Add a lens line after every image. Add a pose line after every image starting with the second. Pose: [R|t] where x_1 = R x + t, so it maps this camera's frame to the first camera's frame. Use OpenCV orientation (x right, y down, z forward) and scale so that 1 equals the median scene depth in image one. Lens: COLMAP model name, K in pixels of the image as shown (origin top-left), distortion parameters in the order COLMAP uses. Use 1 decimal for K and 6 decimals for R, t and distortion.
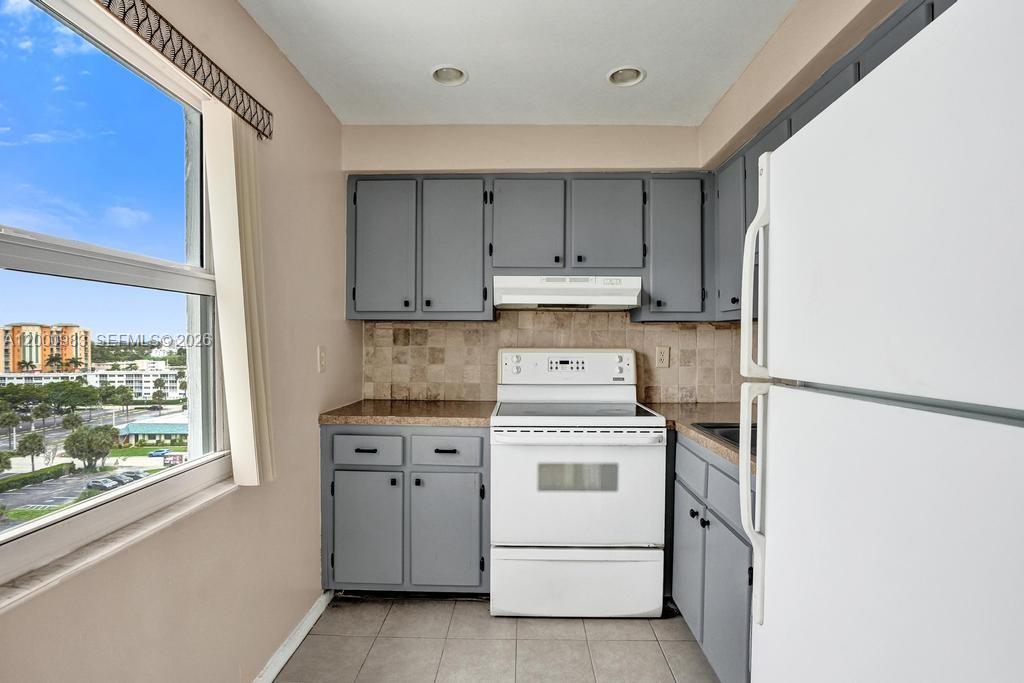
lens RADIAL K [[505.5, 0, 521.7], [0, 505.5, 340.6], [0, 0, 1]] dist [-0.037948, 0.018320]
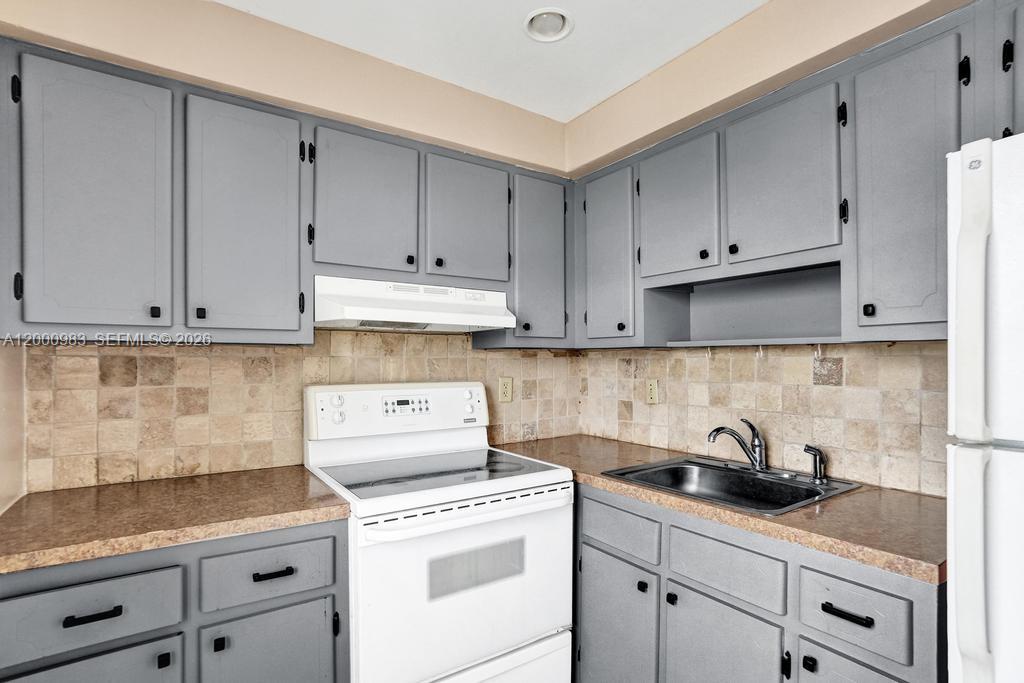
lens RADIAL K [[505.5, 0, 522.8], [0, 505.5, 364.2], [0, 0, 1]] dist [-0.037948, 0.018320]
pose [[0.820817, -0.008322, 0.571131, -0.203460], [0.003900, 0.999952, 0.008965, -0.019546], [-0.571179, -0.005132, 0.820810, 0.319776]]
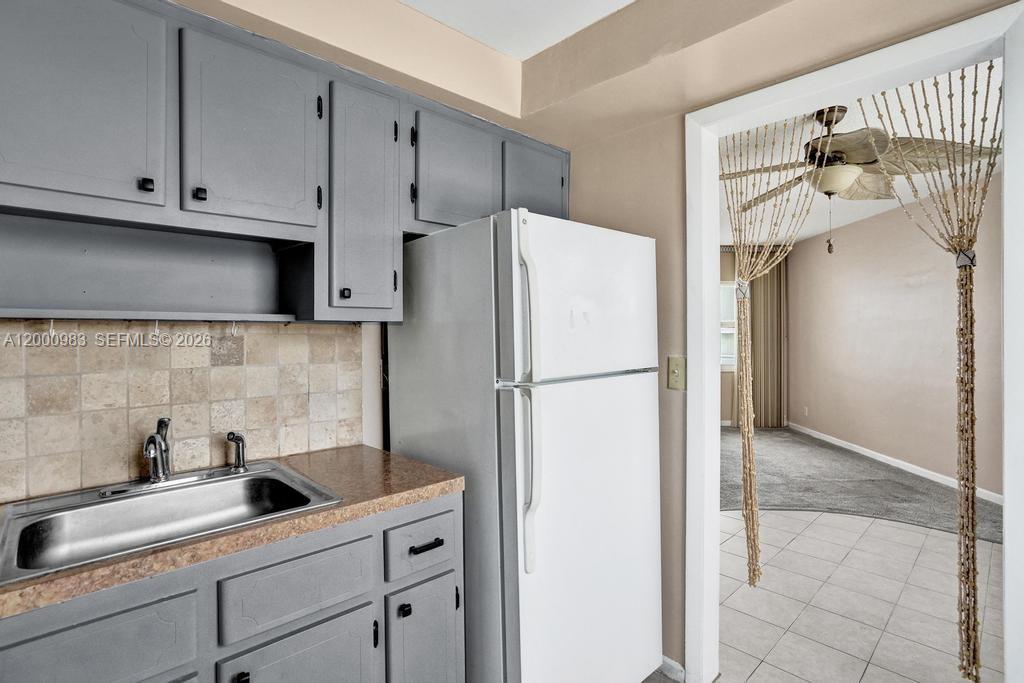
lens RADIAL K [[505.5, 0, 501.4], [0, 505.5, 333.9], [0, 0, 1]] dist [-0.037948, 0.018320]
pose [[-0.677355, 0.004603, 0.735642, -0.172934], [0.007753, 0.999970, 0.000882, -0.021172], [-0.735615, 0.006301, -0.677370, 0.799335]]
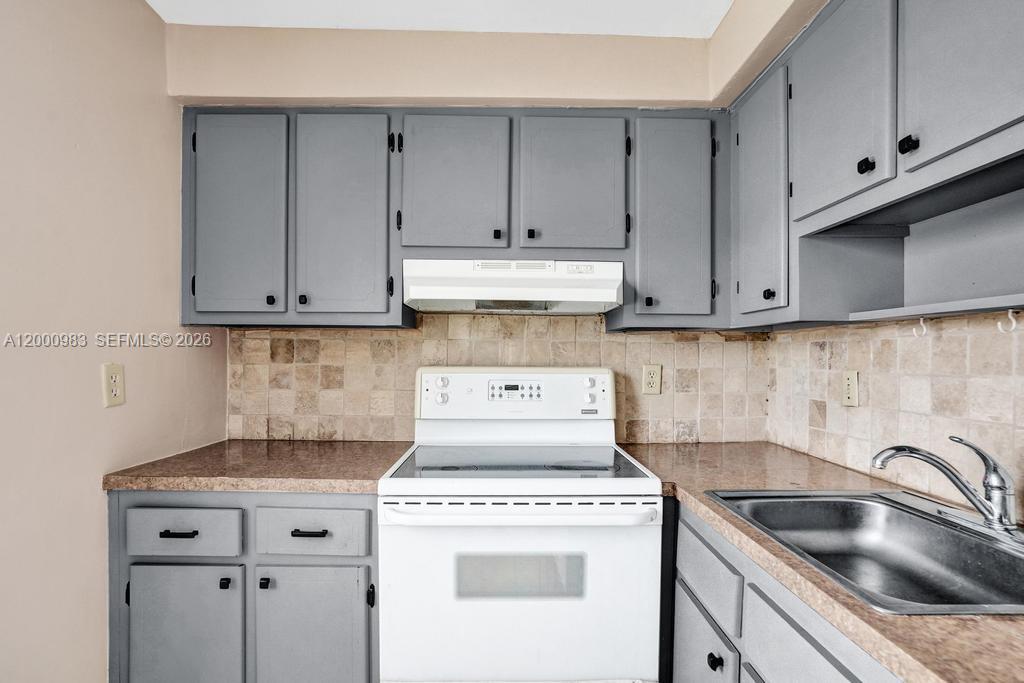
lens RADIAL K [[505.5, 0, 507.7], [0, 505.5, 362.8], [0, 0, 1]] dist [-0.037948, 0.018320]
pose [[0.999872, 0.001732, 0.015935, 0.071732], [-0.001982, 0.999876, 0.015642, -0.001769], [-0.015906, -0.015672, 0.999751, 0.322992]]
